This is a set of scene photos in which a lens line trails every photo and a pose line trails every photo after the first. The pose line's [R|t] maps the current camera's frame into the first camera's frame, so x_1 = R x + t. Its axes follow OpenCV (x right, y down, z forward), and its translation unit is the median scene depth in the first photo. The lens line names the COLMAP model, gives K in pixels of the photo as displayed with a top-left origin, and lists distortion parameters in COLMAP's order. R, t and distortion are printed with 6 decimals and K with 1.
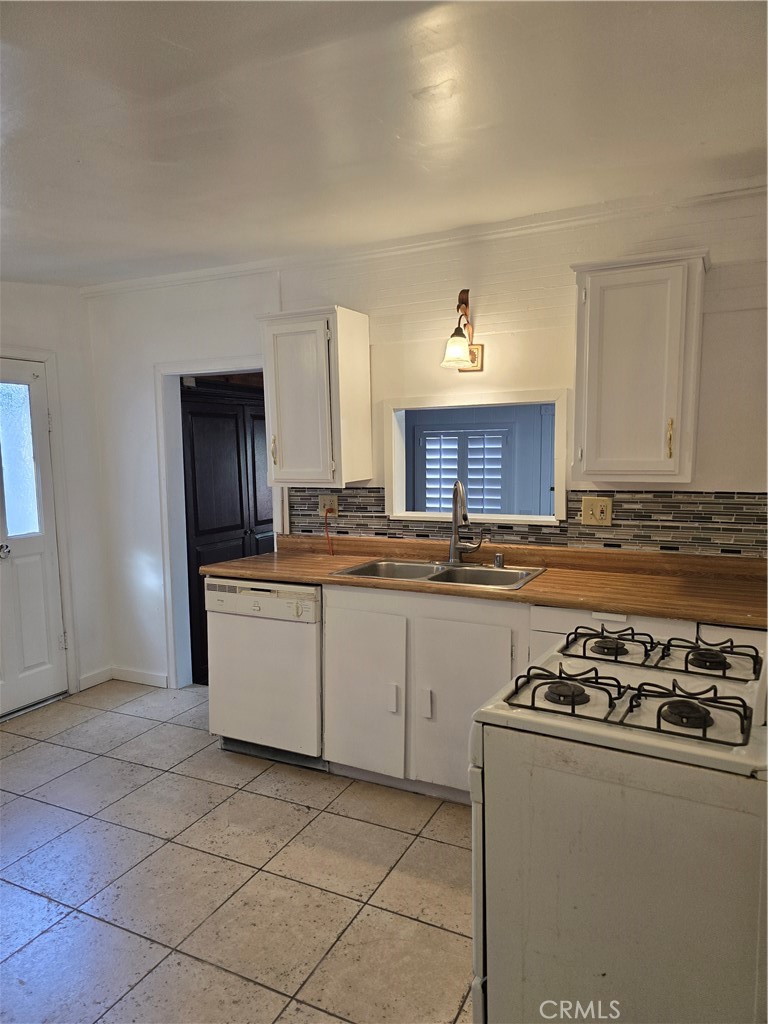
lens RADIAL K [[687.7, 0, 380.2], [0, 687.7, 511.3], [0, 0, 1]] dist [0.060212, -0.001633]
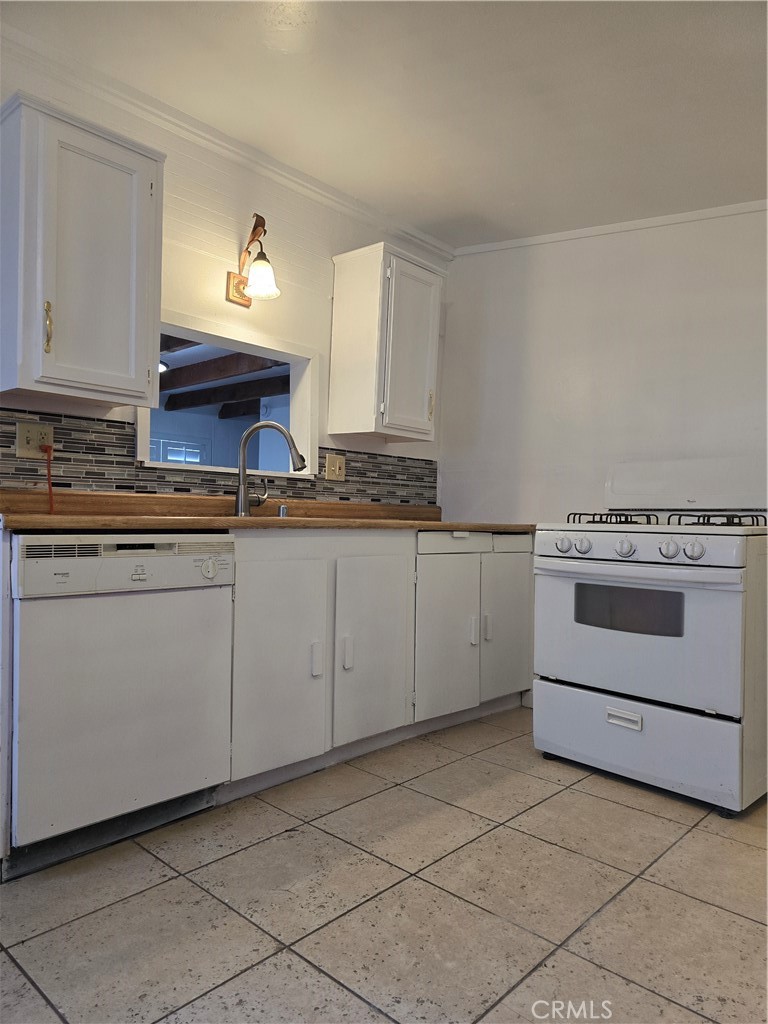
lens RADIAL K [[687.7, 0, 381.7], [0, 687.7, 514.7], [0, 0, 1]] dist [0.060212, -0.001633]
pose [[0.274294, 0.027388, 0.961256, -0.708724], [0.065252, 0.996760, -0.047019, 0.129466], [-0.959430, 0.075621, 0.271618, 0.630108]]
